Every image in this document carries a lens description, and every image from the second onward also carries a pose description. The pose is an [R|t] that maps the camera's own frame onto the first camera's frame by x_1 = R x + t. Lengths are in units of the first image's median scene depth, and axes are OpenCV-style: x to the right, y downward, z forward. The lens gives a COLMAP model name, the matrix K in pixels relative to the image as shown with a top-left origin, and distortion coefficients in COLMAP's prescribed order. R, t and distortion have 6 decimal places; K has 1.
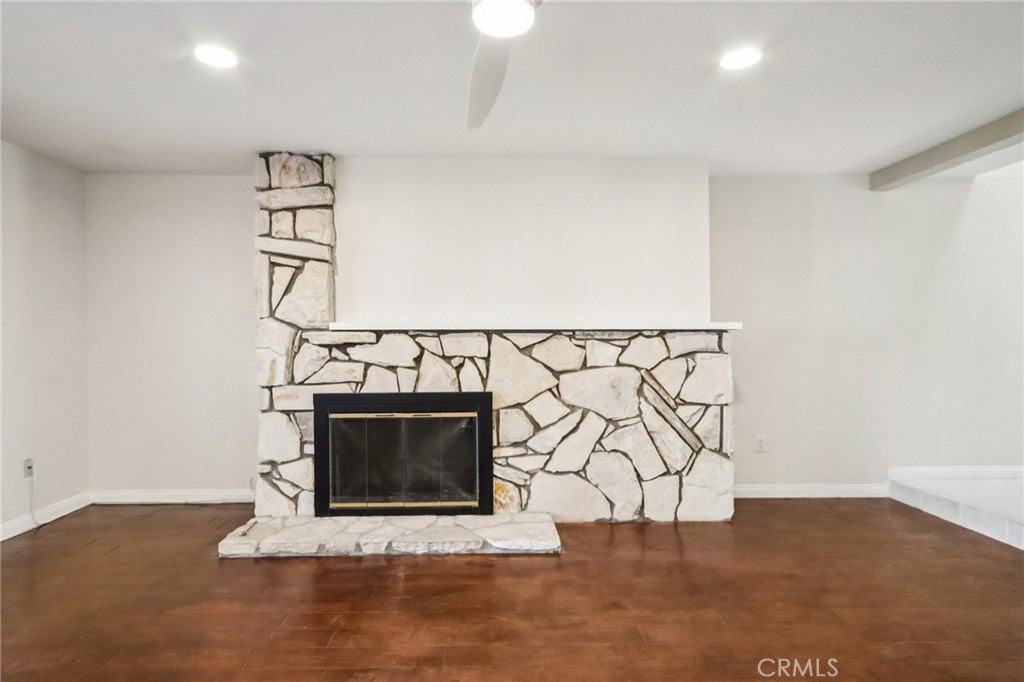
lens RADIAL K [[546.8, 0, 503.7], [0, 546.8, 339.9], [0, 0, 1]] dist [-0.003777, 0.001024]
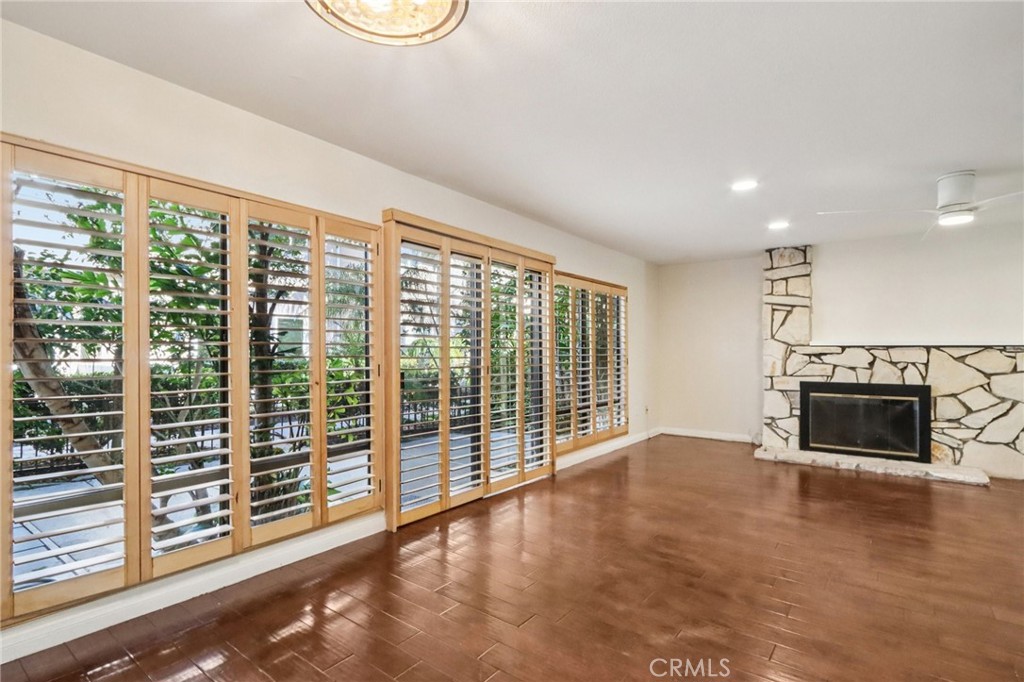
lens RADIAL K [[494.4, 0, 505.2], [0, 494.4, 351.5], [0, 0, 1]] dist [-0.002579, -0.000738]
pose [[0.775089, 0.007314, -0.631810, -0.072943], [-0.007026, 0.999971, 0.002957, 0.002670], [0.631813, 0.002147, 0.775118, -0.853616]]
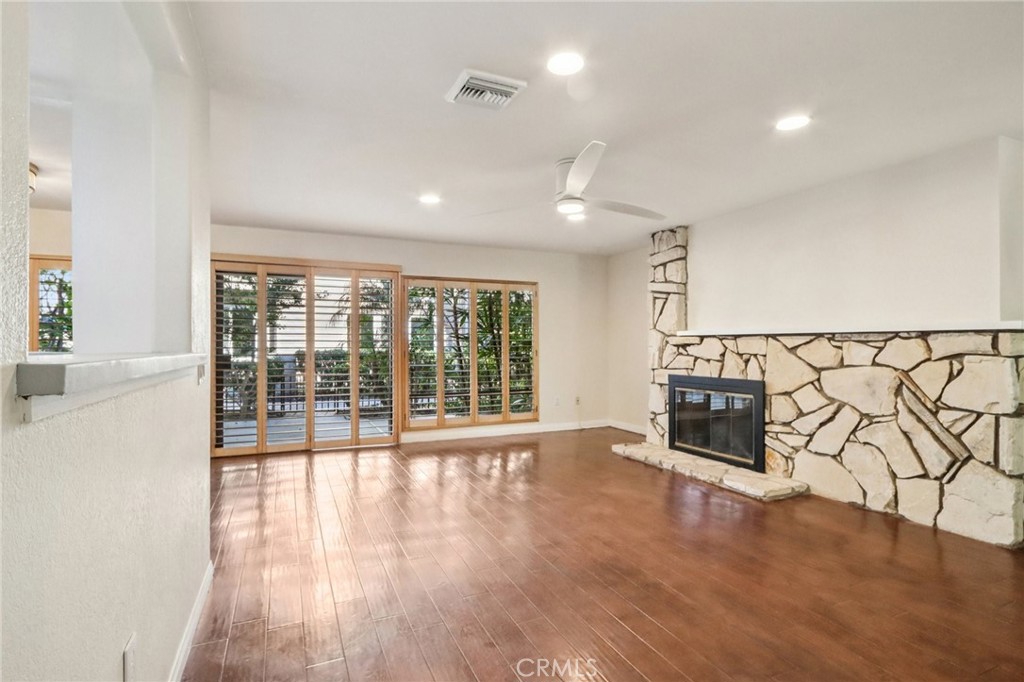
lens RADIAL K [[494.4, 0, 490.6], [0, 494.4, 347.7], [0, 0, 1]] dist [-0.002579, -0.000738]
pose [[0.373672, 0.009181, -0.927515, 0.830002], [-0.003622, 0.999958, 0.008439, 0.006810], [0.927554, 0.000206, 0.373690, -0.061382]]
